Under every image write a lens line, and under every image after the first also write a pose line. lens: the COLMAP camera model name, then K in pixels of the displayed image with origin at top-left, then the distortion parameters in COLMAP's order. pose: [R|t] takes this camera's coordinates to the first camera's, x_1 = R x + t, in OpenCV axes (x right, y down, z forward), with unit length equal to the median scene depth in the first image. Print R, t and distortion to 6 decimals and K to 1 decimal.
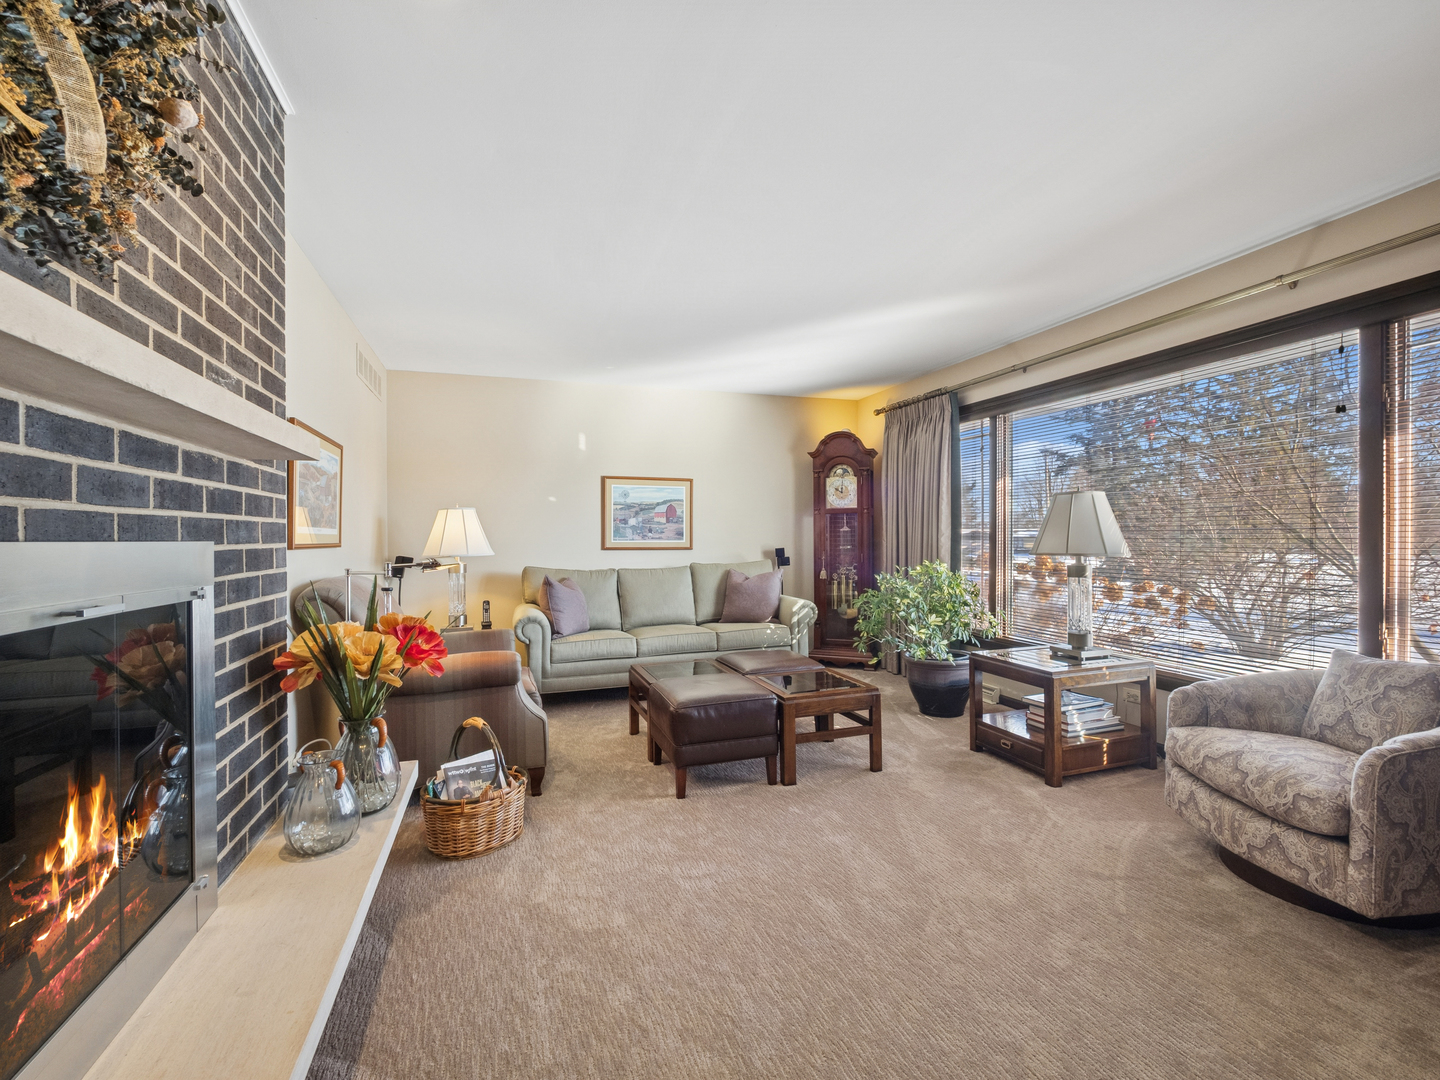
lens RADIAL K [[591.7, 0, 717.6], [0, 591.7, 548.2], [0, 0, 1]] dist [-0.015686, 0.000665]
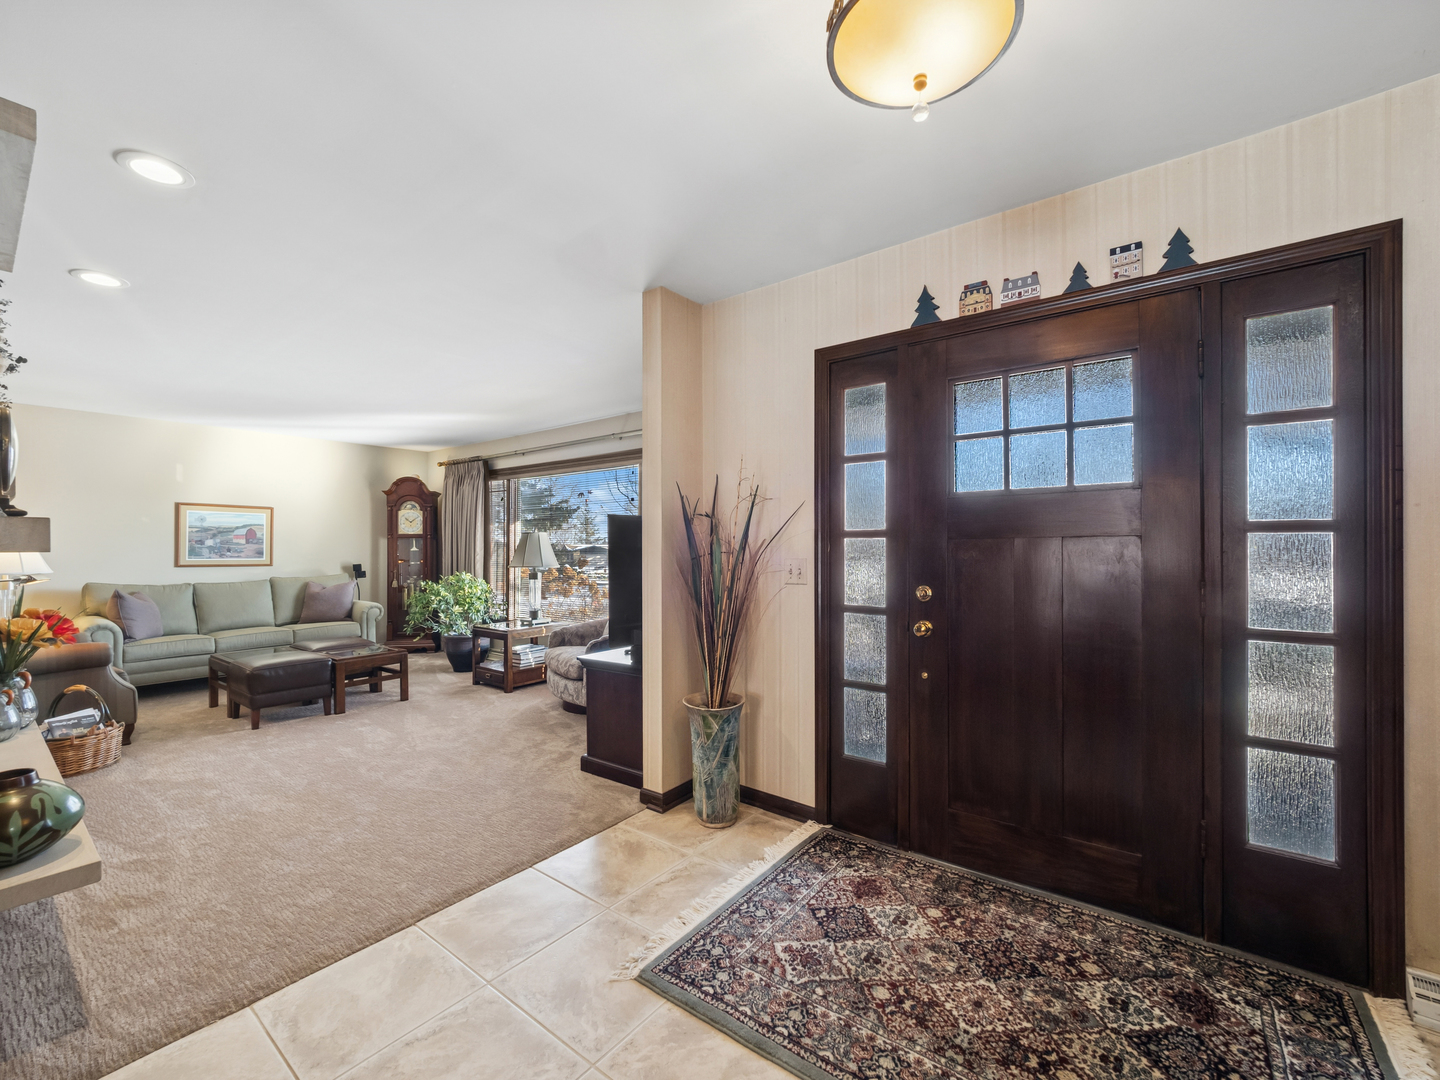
lens RADIAL K [[591.7, 0, 717.6], [0, 591.7, 548.2], [0, 0, 1]] dist [-0.015686, 0.000665]
pose [[0.832138, 0.005538, 0.554541, 0.061644], [0.006531, 0.999783, -0.019784, -0.005476], [-0.554530, 0.020085, 0.831921, -0.630996]]
